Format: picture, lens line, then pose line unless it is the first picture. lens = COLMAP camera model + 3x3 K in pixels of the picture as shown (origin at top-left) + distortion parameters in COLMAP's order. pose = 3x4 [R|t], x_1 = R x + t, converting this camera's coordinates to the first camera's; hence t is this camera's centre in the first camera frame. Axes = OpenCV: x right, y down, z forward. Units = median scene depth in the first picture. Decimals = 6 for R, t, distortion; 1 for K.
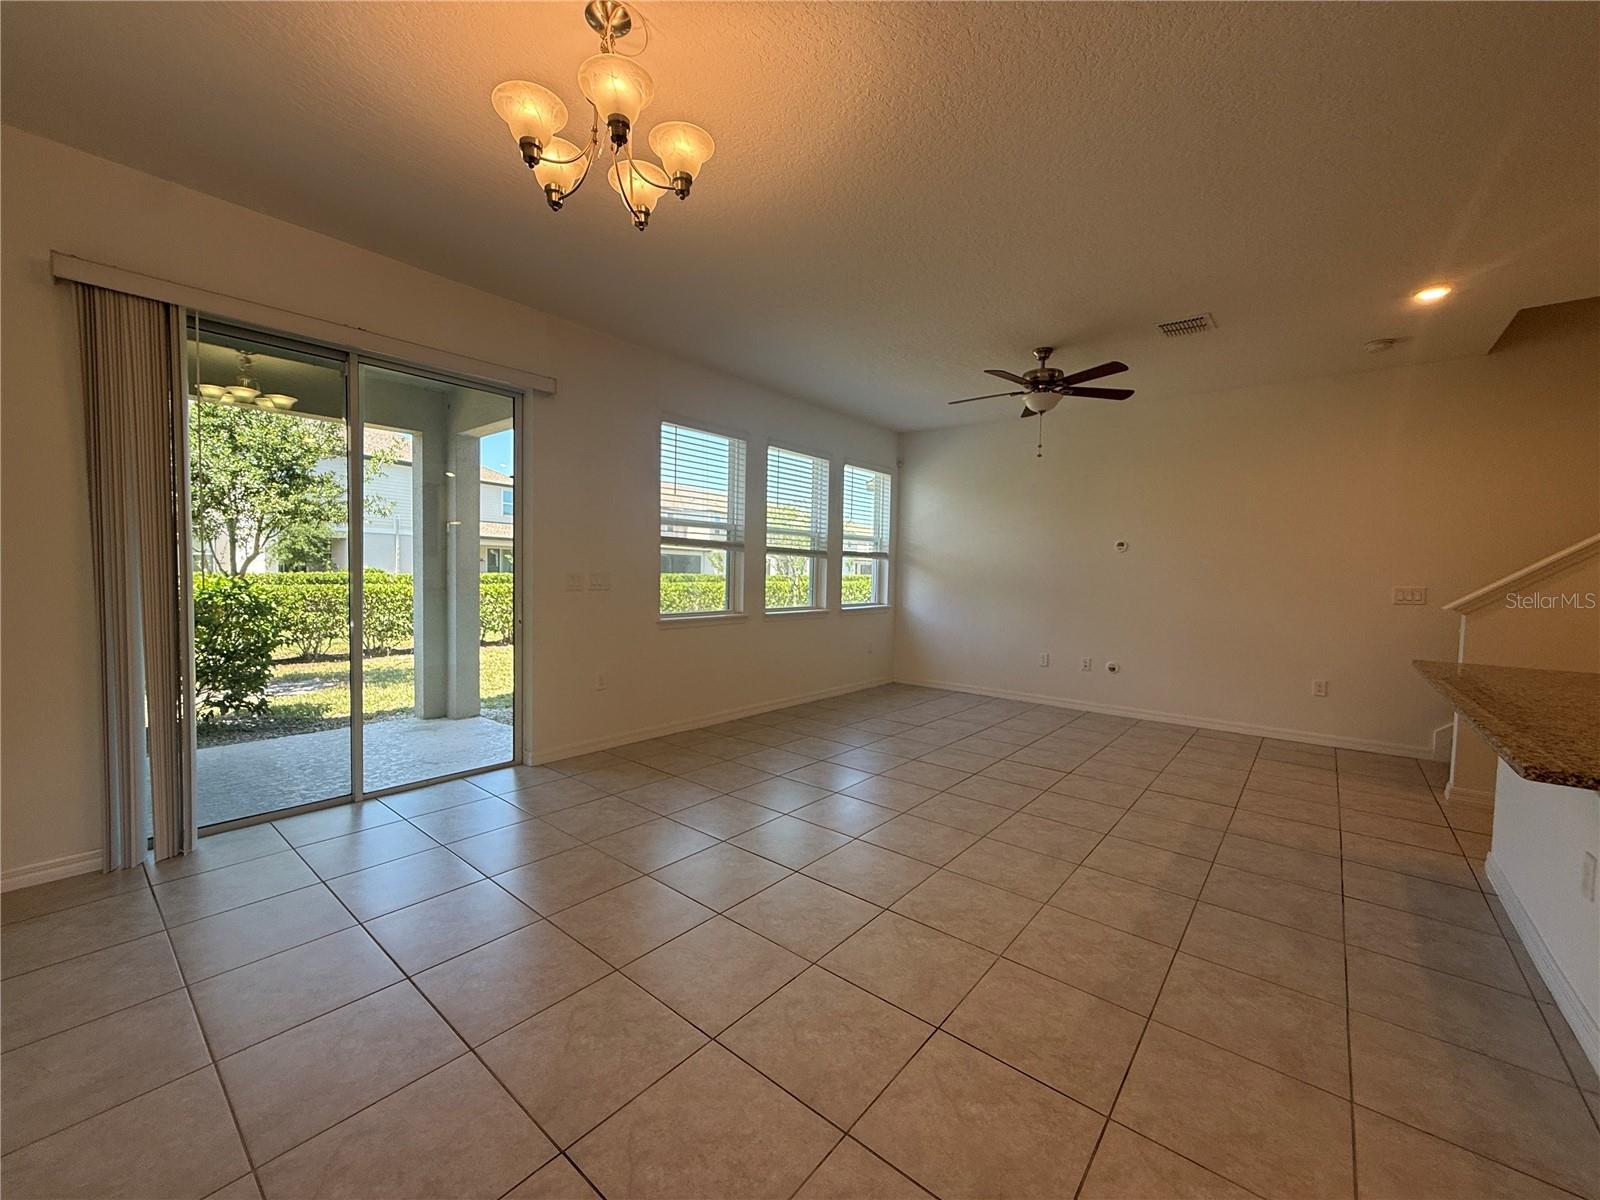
lens RADIAL K [[637.4, 0, 796.7], [0, 637.4, 599.7], [0, 0, 1]] dist [-0.000340, -0.000016]
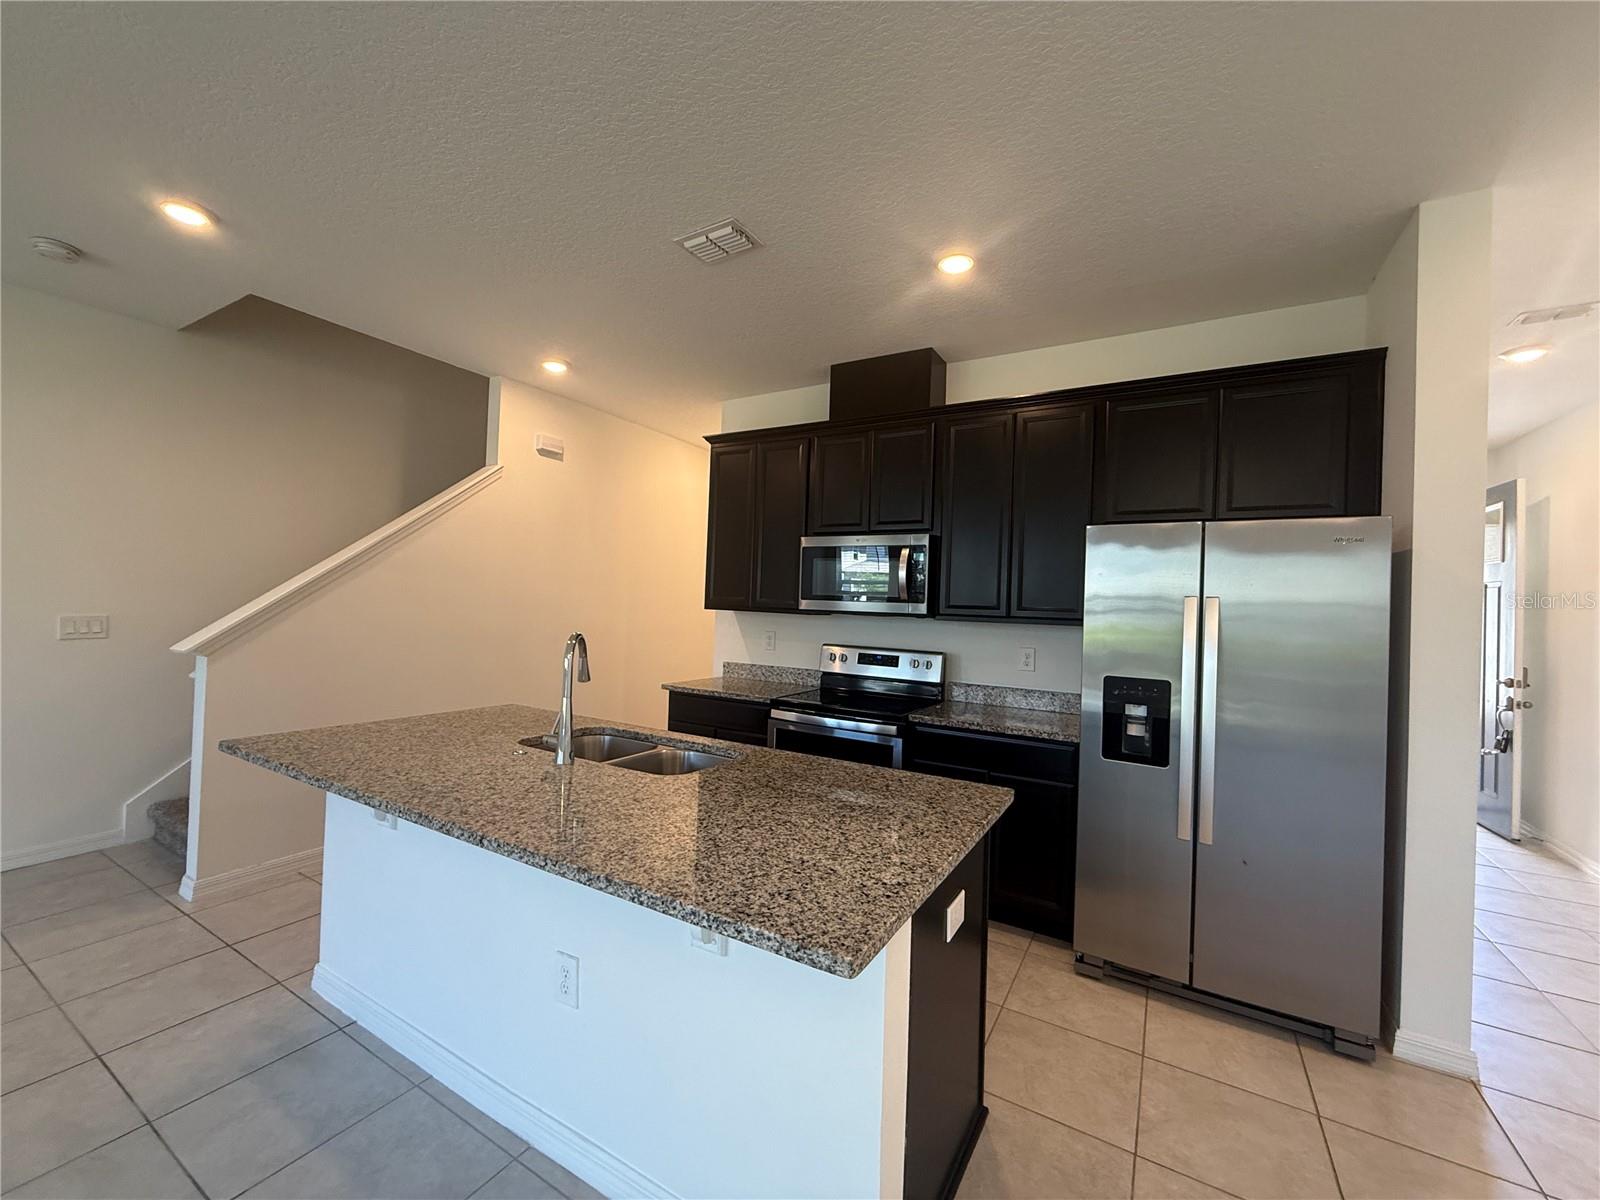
lens RADIAL K [[636.1, 0, 794.3], [0, 636.1, 599.5], [0, 0, 1]] dist [0.001674, -0.000196]
pose [[-0.160010, -0.013975, 0.987016, 0.117568], [0.008413, 0.999844, 0.015521, -0.036385], [-0.987080, 0.010787, -0.159868, 0.293193]]
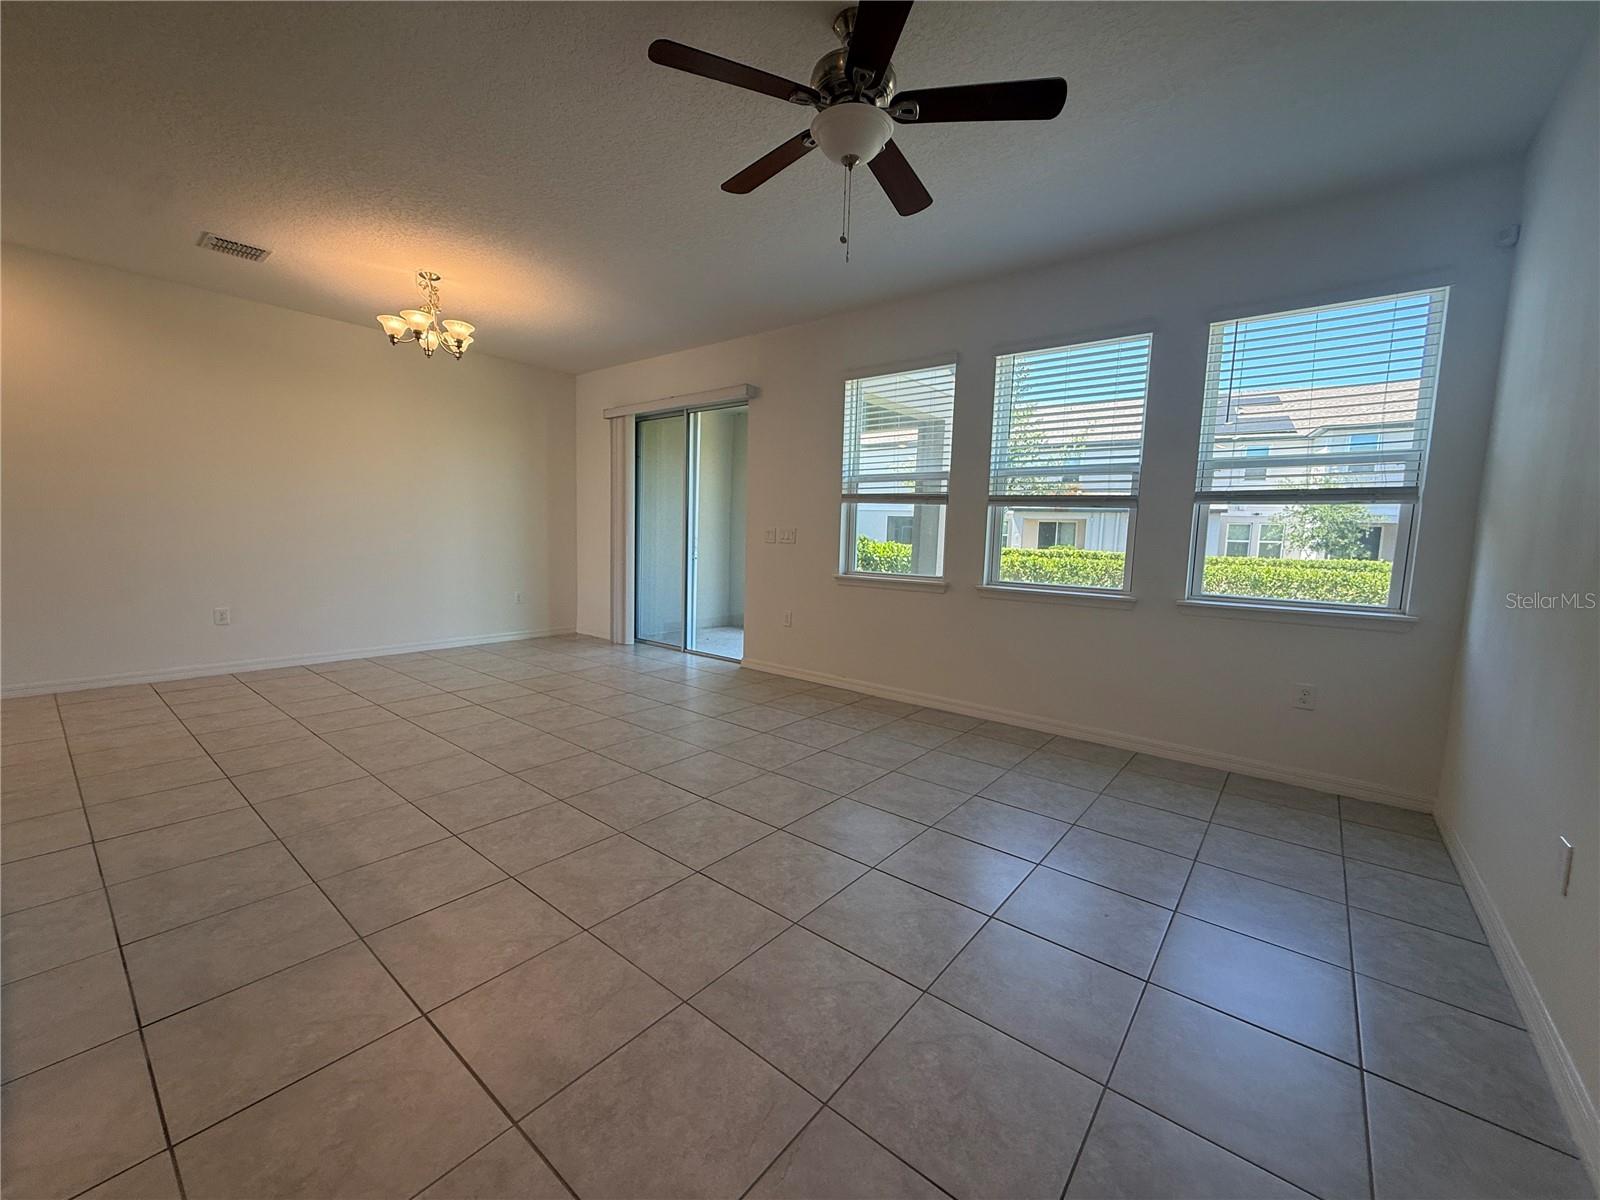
lens RADIAL K [[636.1, 0, 794.3], [0, 636.1, 599.5], [0, 0, 1]] dist [0.001674, -0.000196]
pose [[0.010368, 0.081290, -0.996637, 0.758562], [-0.075347, 0.993920, 0.080285, -0.006716], [0.997104, 0.074261, 0.016430, 0.842193]]
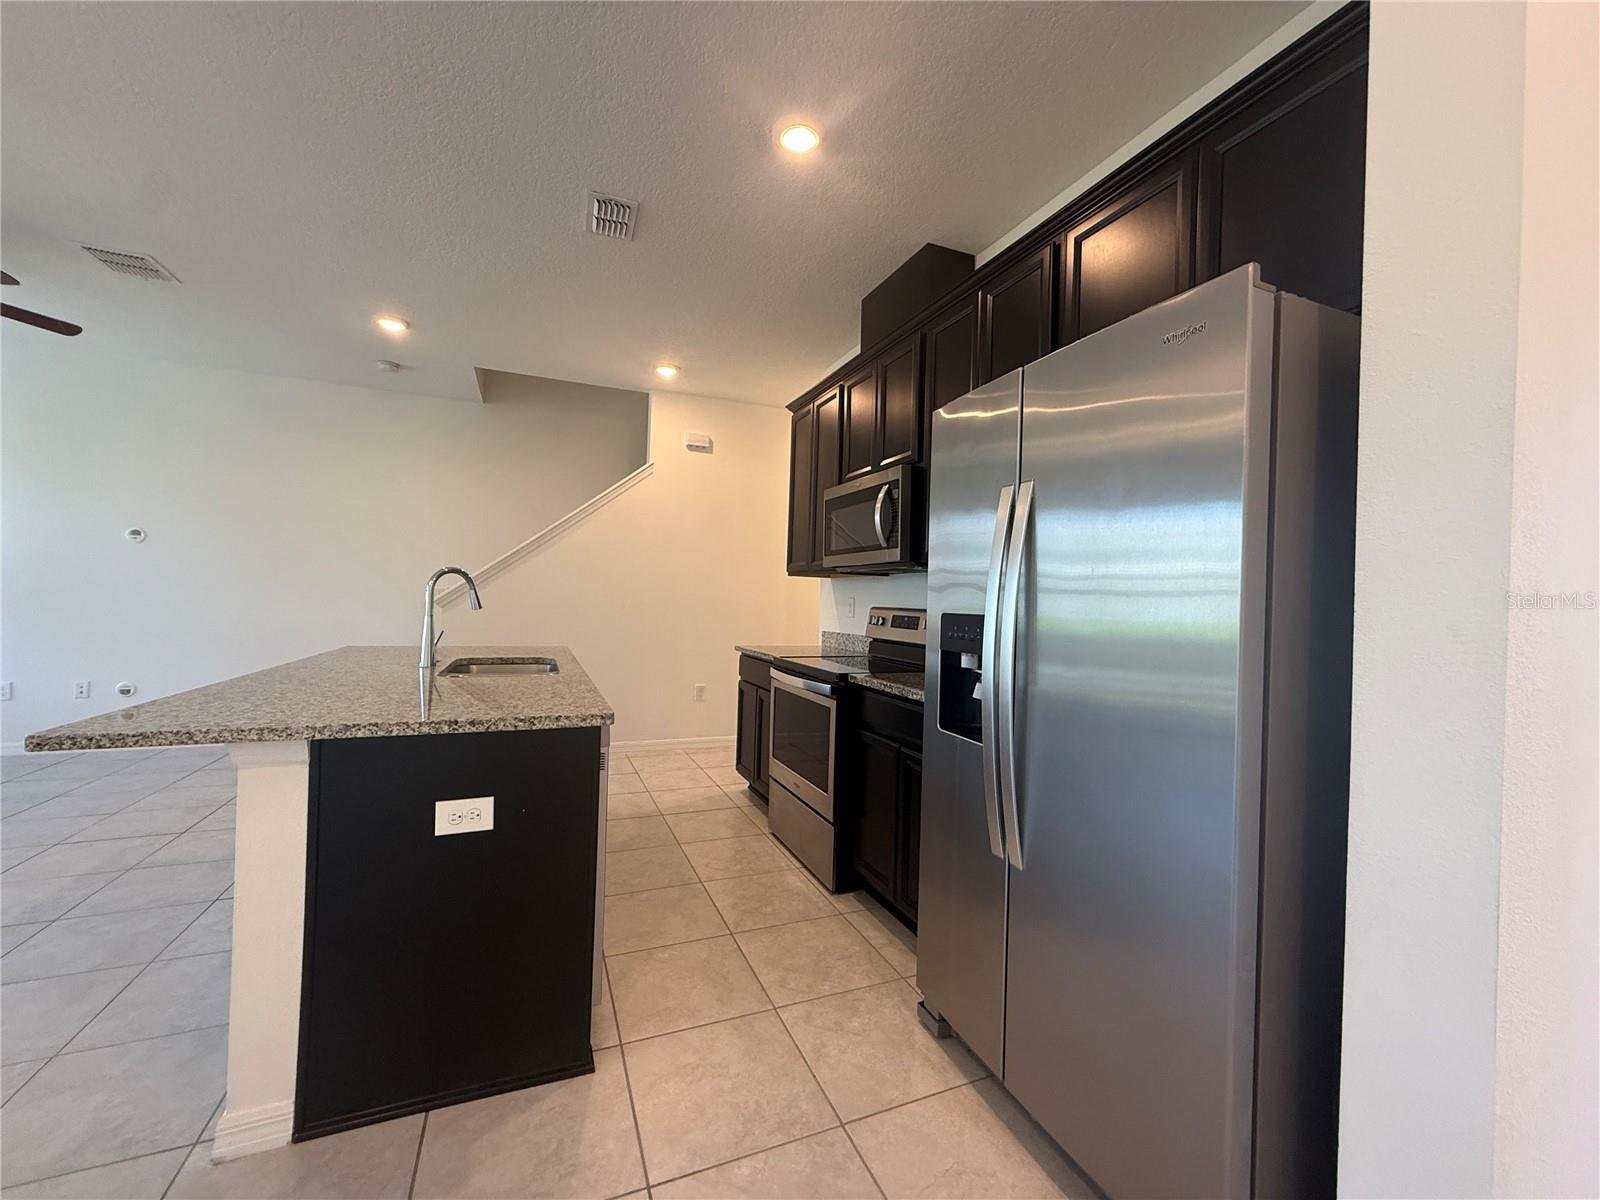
lens RADIAL K [[636.1, 0, 794.3], [0, 636.1, 599.5], [0, 0, 1]] dist [0.001674, -0.000196]
pose [[0.460761, -0.003432, 0.887517, 0.209957], [0.022334, 0.999721, -0.007729, 0.023827], [-0.887243, 0.023383, 0.460709, -0.102125]]
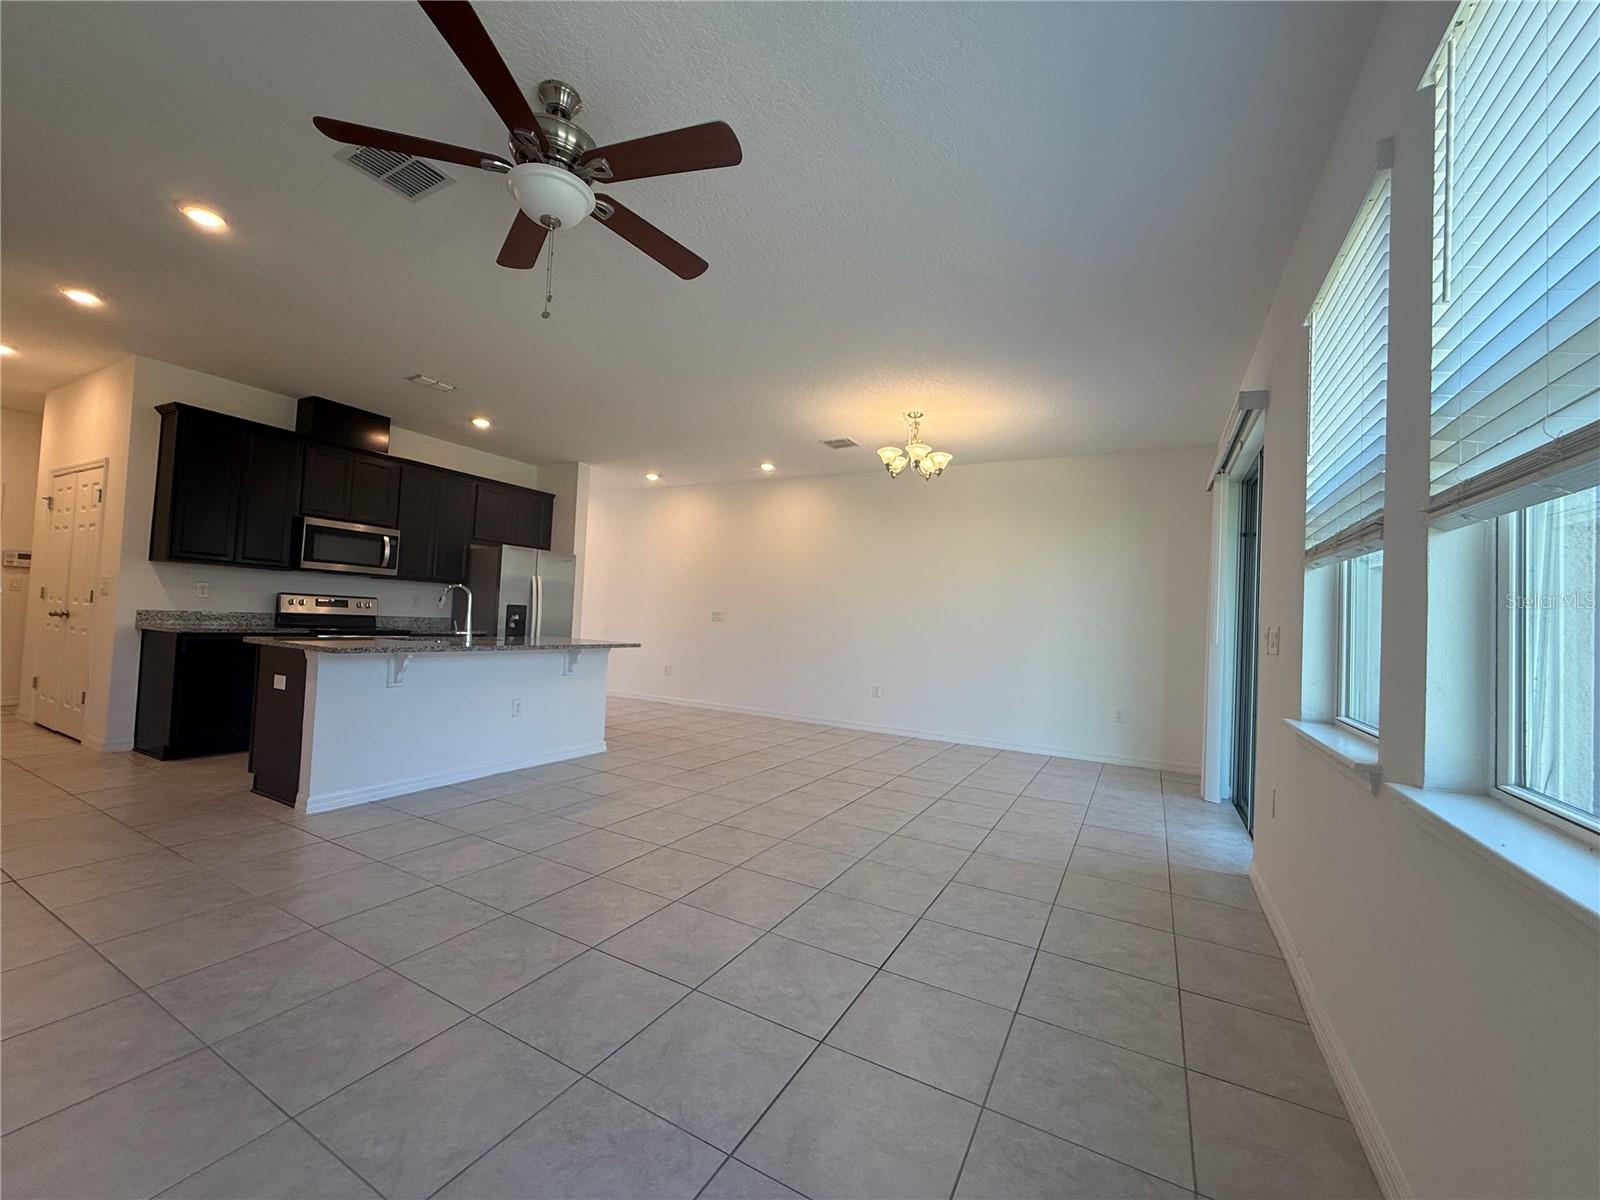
lens RADIAL K [[637.4, 0, 796.7], [0, 637.4, 599.7], [0, 0, 1]] dist [-0.000340, -0.000016]
pose [[-0.979590, -0.072287, -0.187558, 0.238335], [-0.075690, 0.997070, 0.011036, -0.034704], [0.186211, 0.025007, -0.982192, 1.292298]]
